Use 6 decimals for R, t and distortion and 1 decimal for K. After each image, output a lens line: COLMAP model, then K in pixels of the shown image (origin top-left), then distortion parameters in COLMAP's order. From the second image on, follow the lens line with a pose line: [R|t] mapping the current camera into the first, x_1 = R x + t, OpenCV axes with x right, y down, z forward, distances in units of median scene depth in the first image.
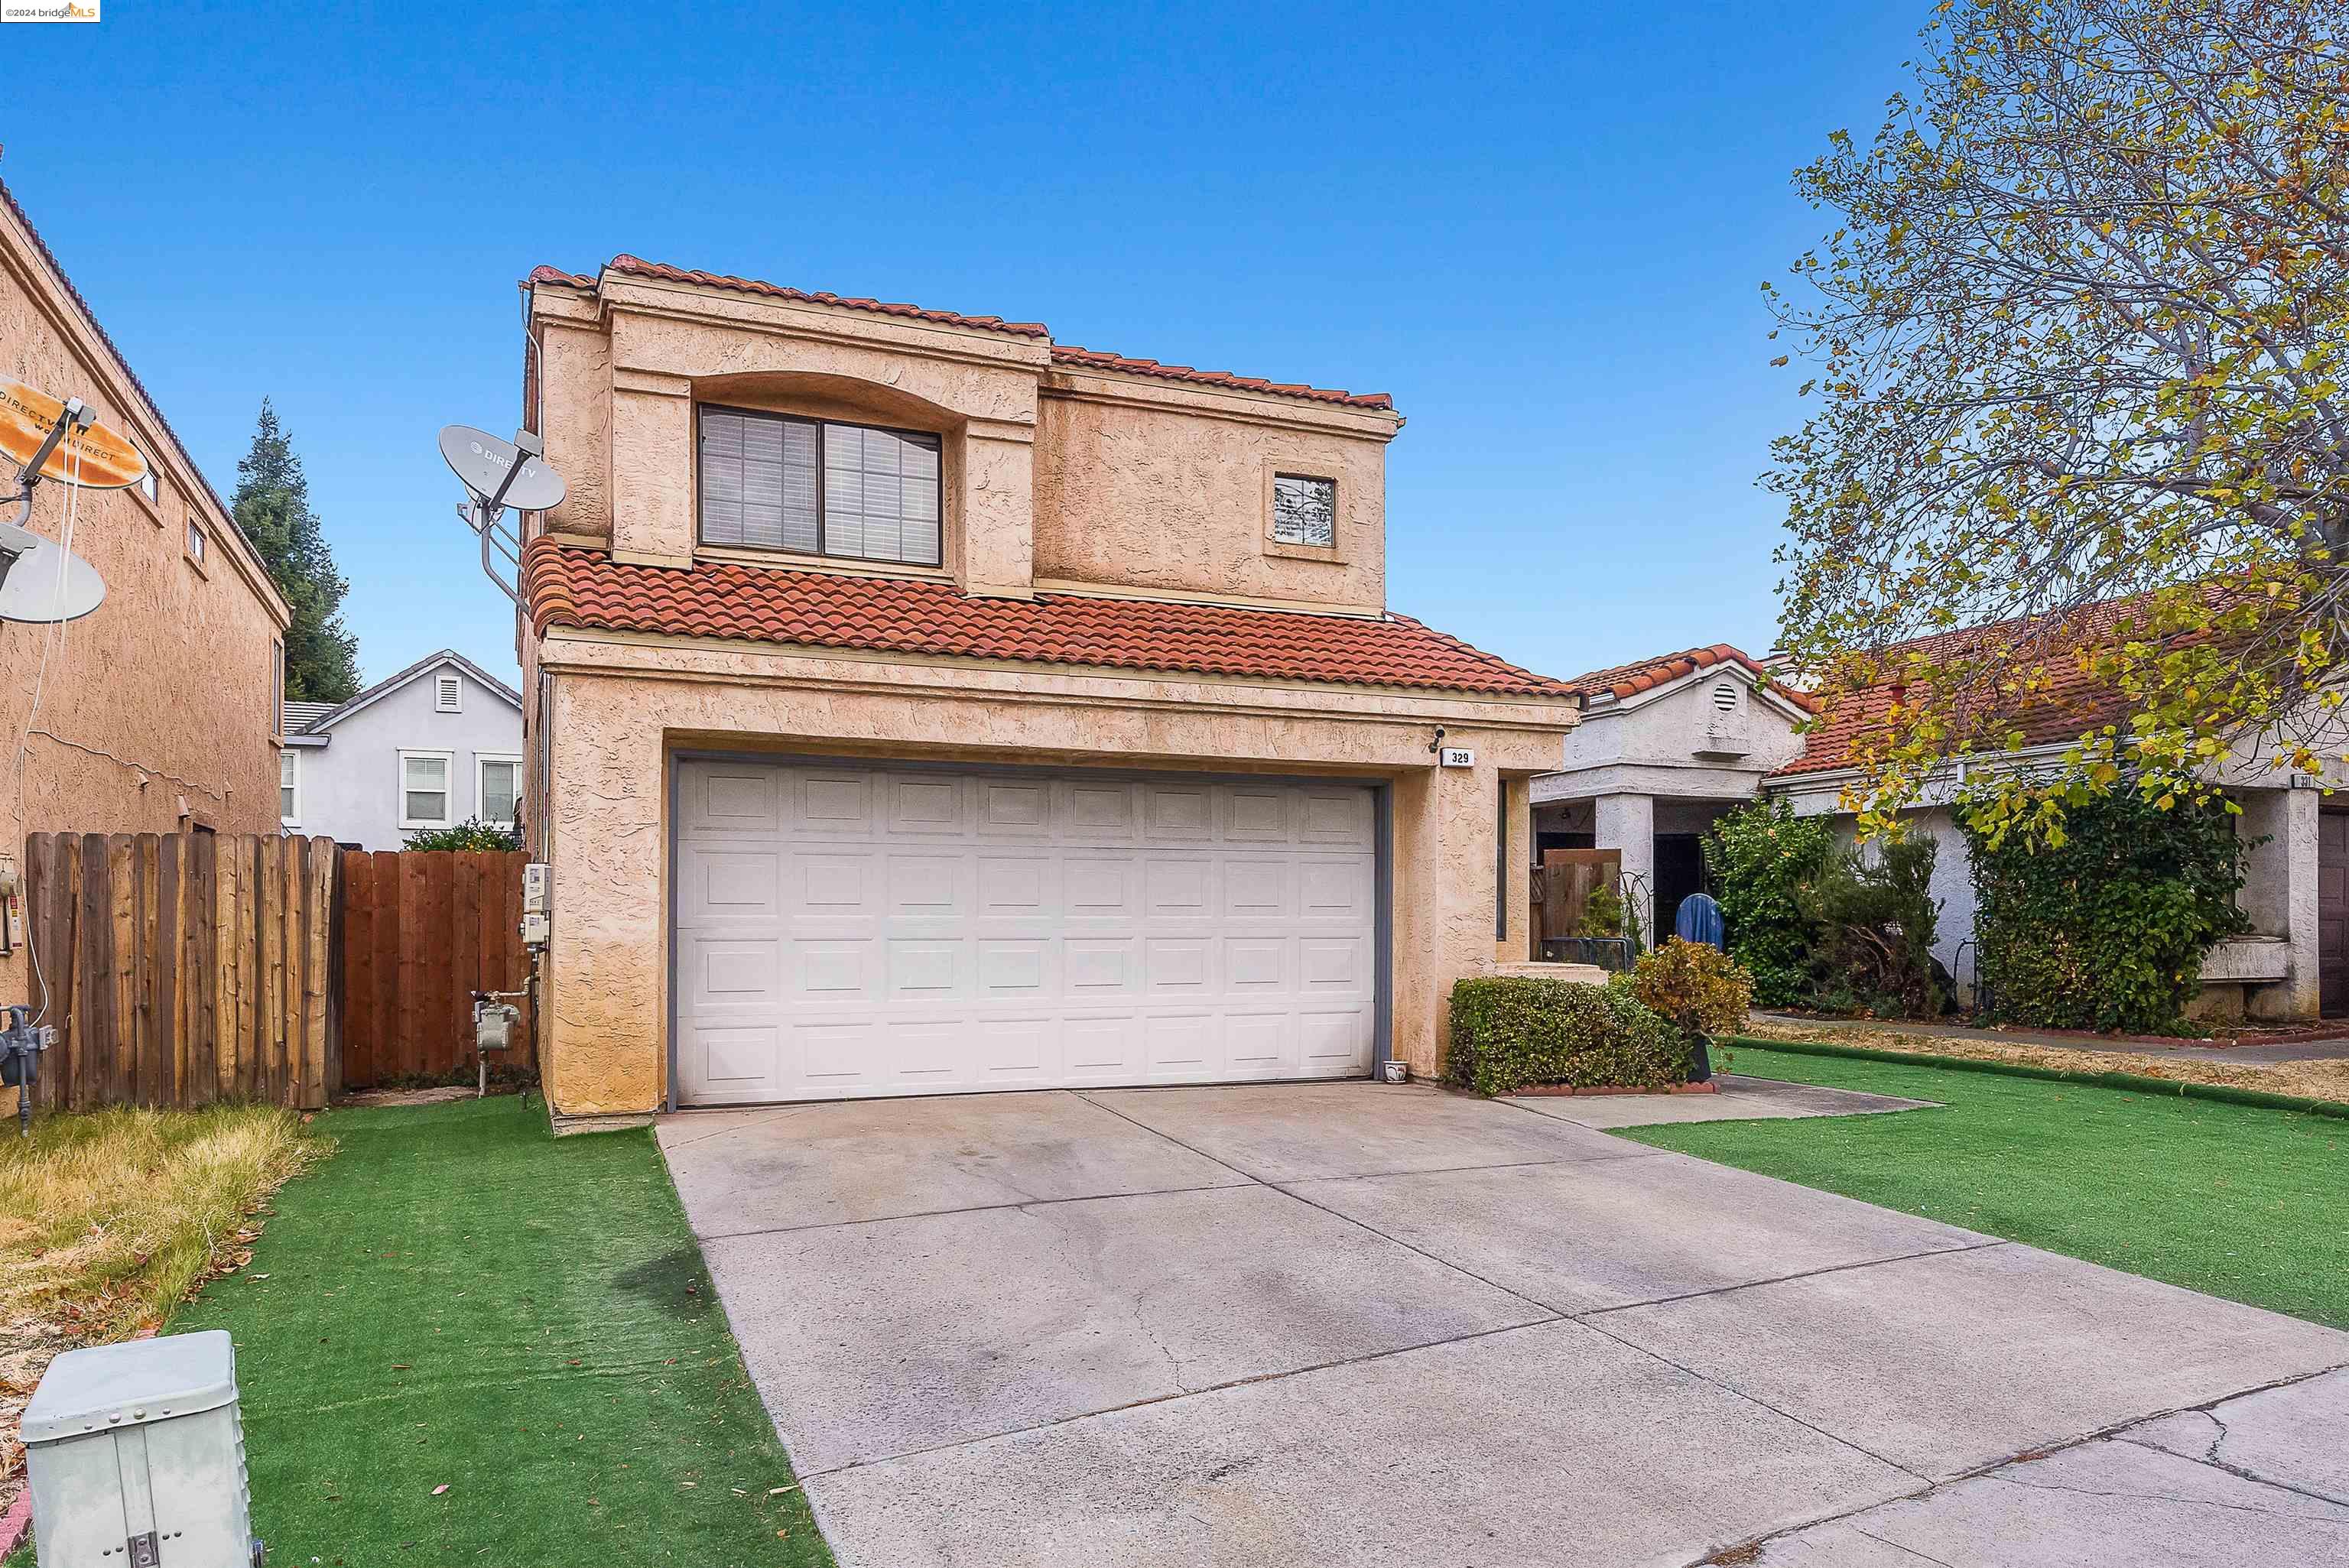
lens RADIAL K [[1488.4, 0, 1212.2], [0, 1488.4, 891.8], [0, 0, 1]] dist [0.005703, 0.000586]
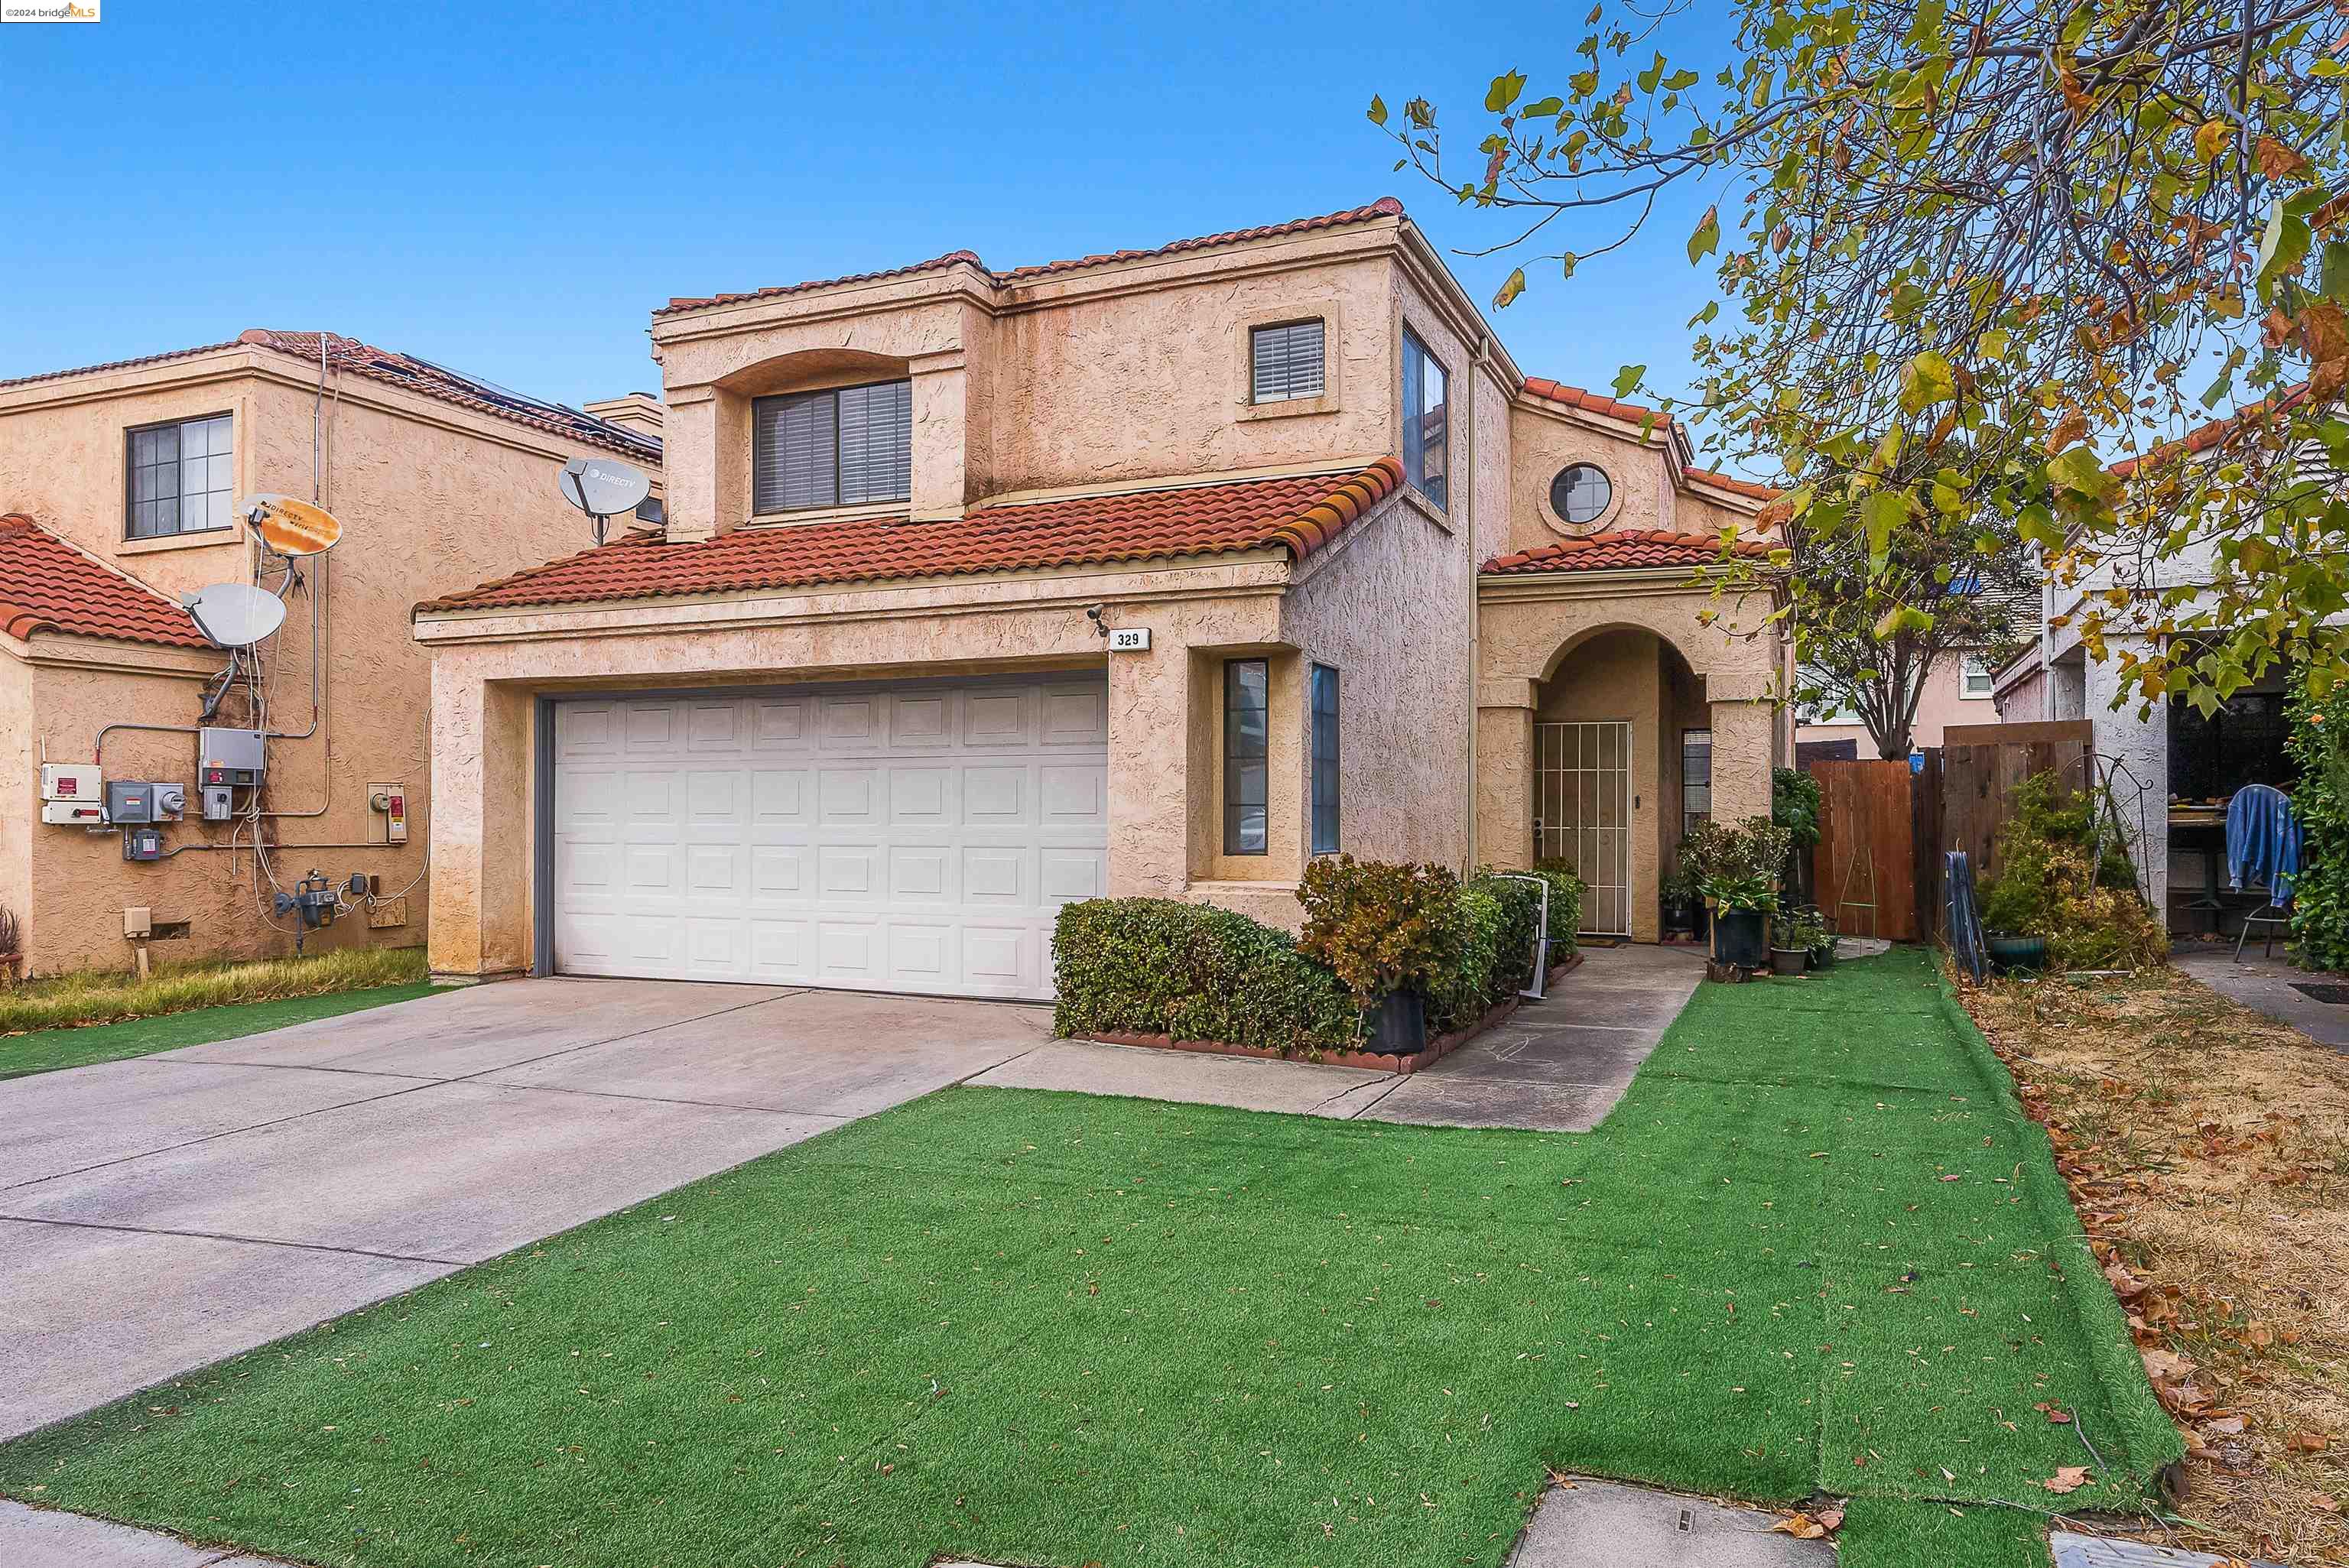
lens RADIAL K [[1488.4, 0, 1269.8], [0, 1488.4, 782.1], [0, 0, 1]] dist [0.005703, 0.000586]
pose [[0.701820, -0.015475, -0.712186, 0.866080], [0.013563, 0.999873, -0.008361, -0.000201], [0.712225, -0.003791, 0.701941, 0.478648]]
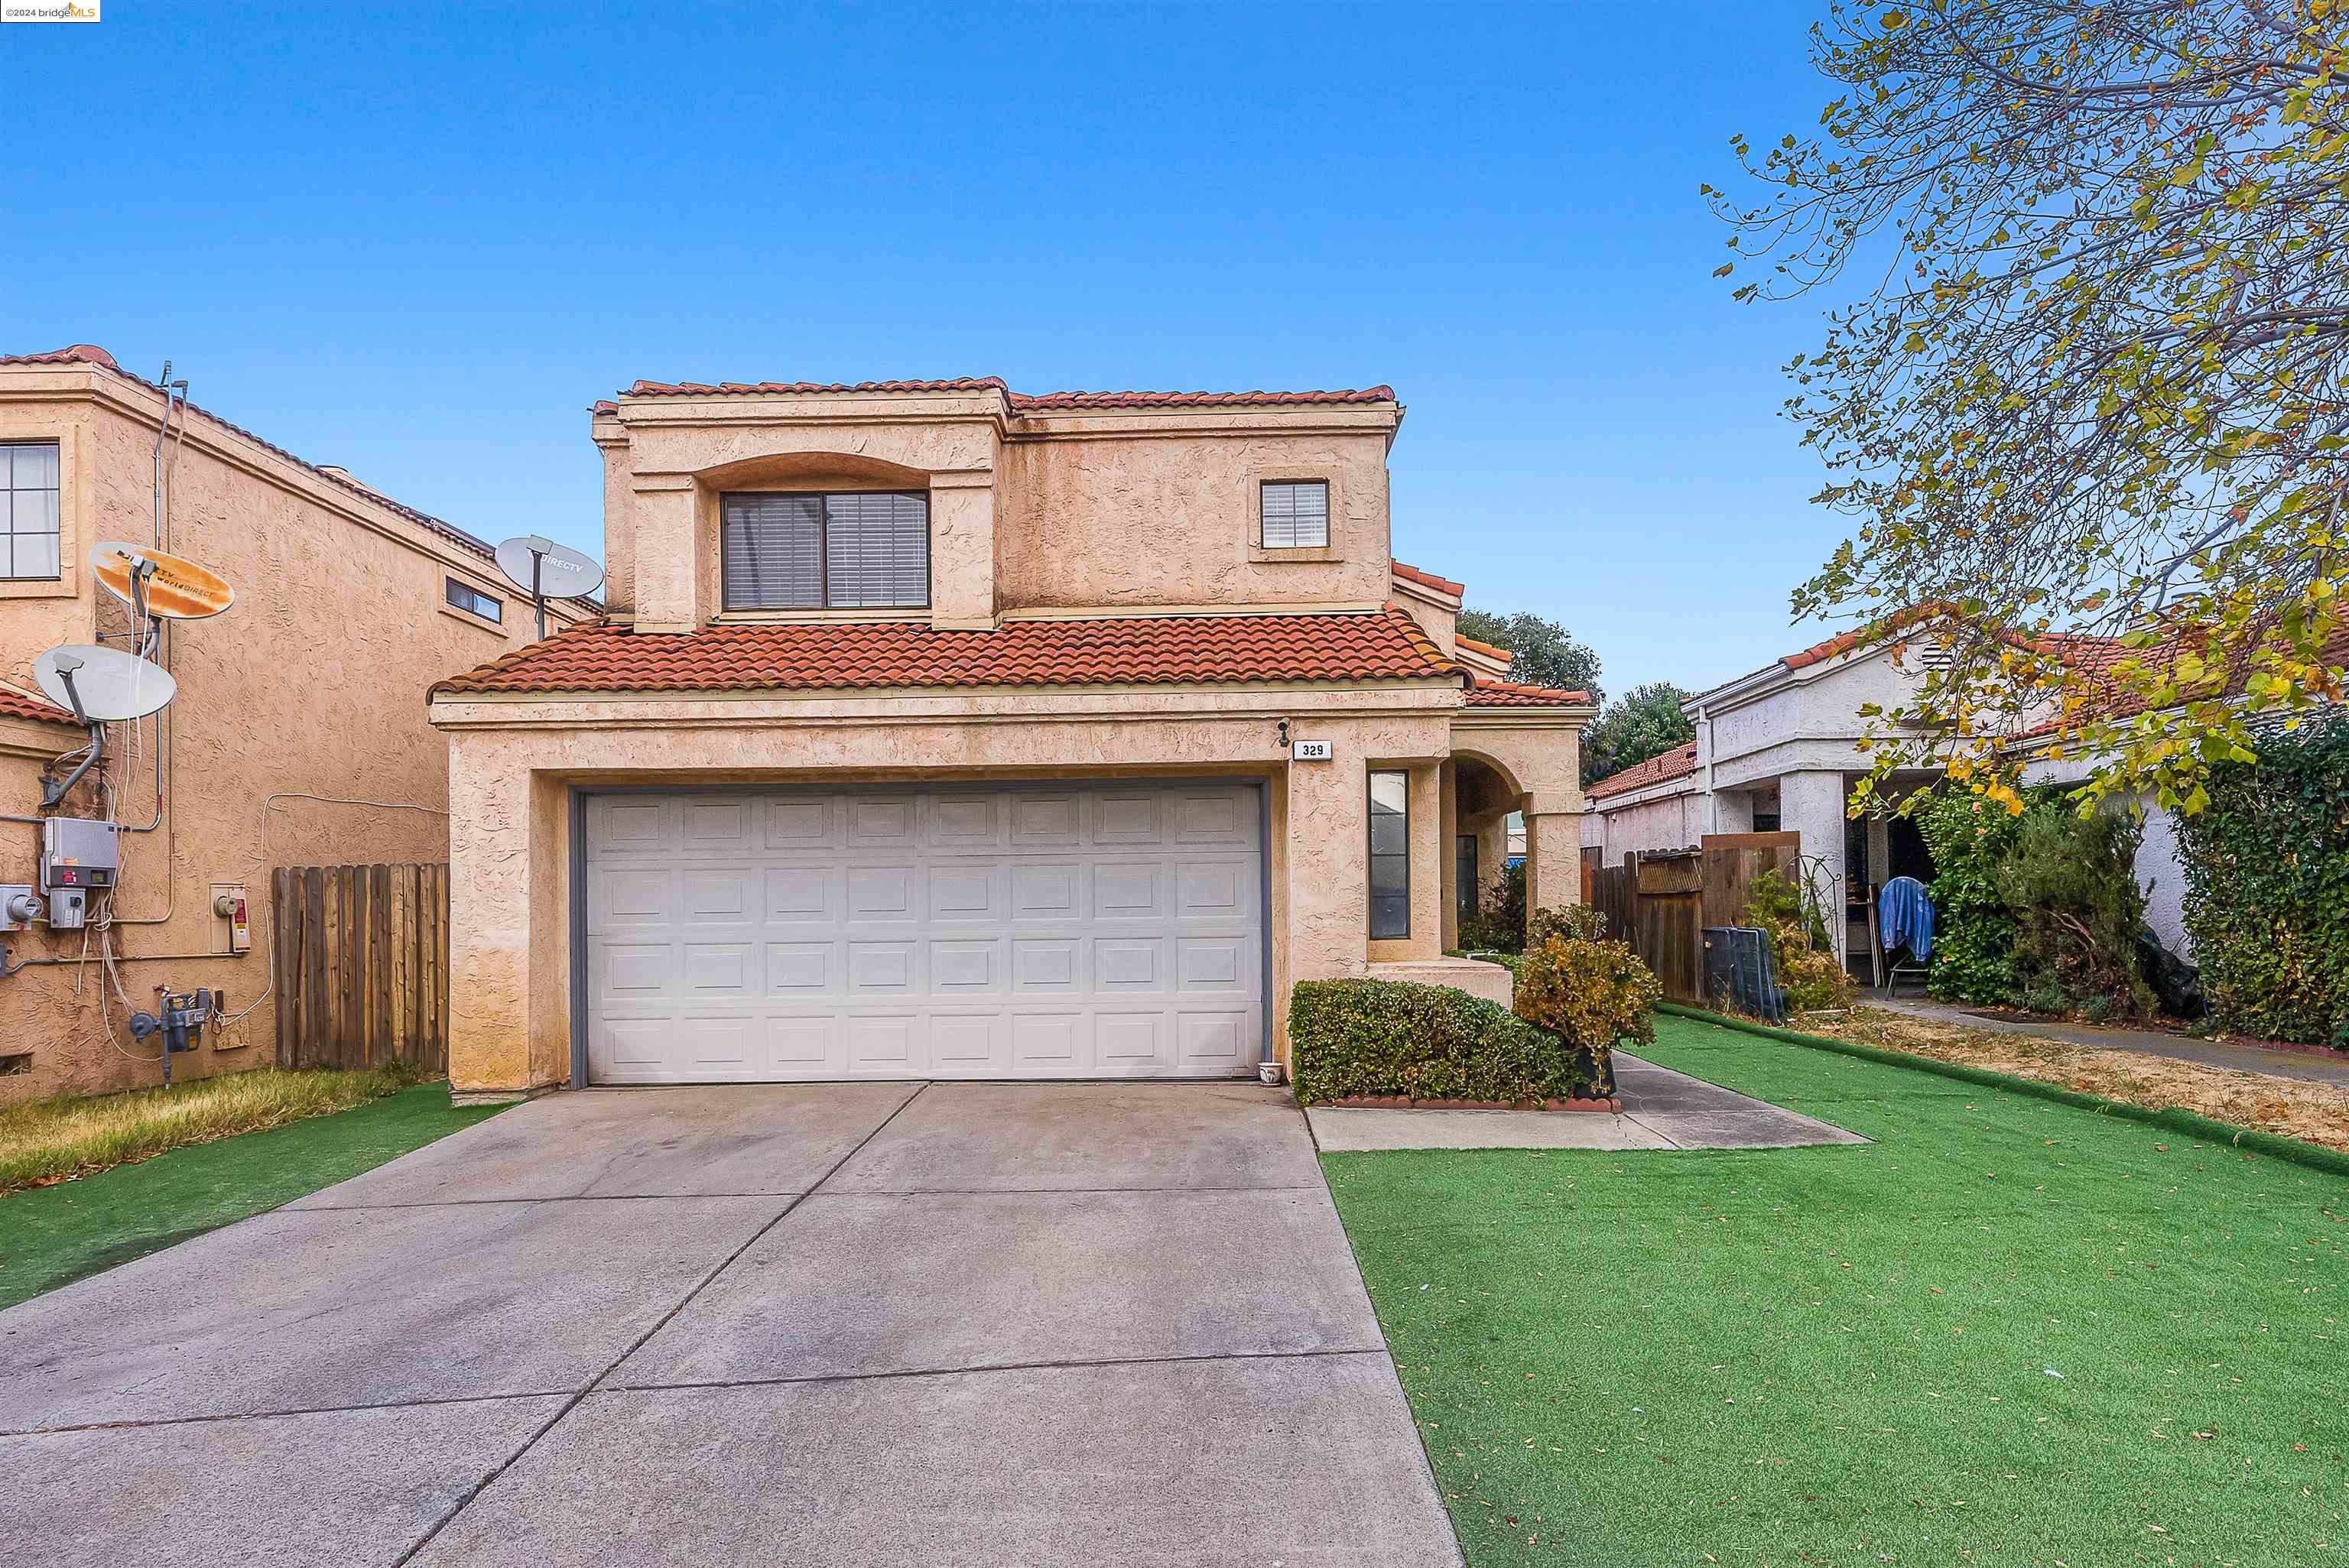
lens RADIAL K [[1273.6, 0, 1230.7], [0, 1273.6, 880.8], [0, 0, 1]] dist [-0.002125, 0.002067]
pose [[0.919903, -0.020646, -0.391602, 0.457030], [0.020969, 0.999774, -0.003453, -0.004206], [0.391585, -0.005035, 0.920128, 0.231669]]
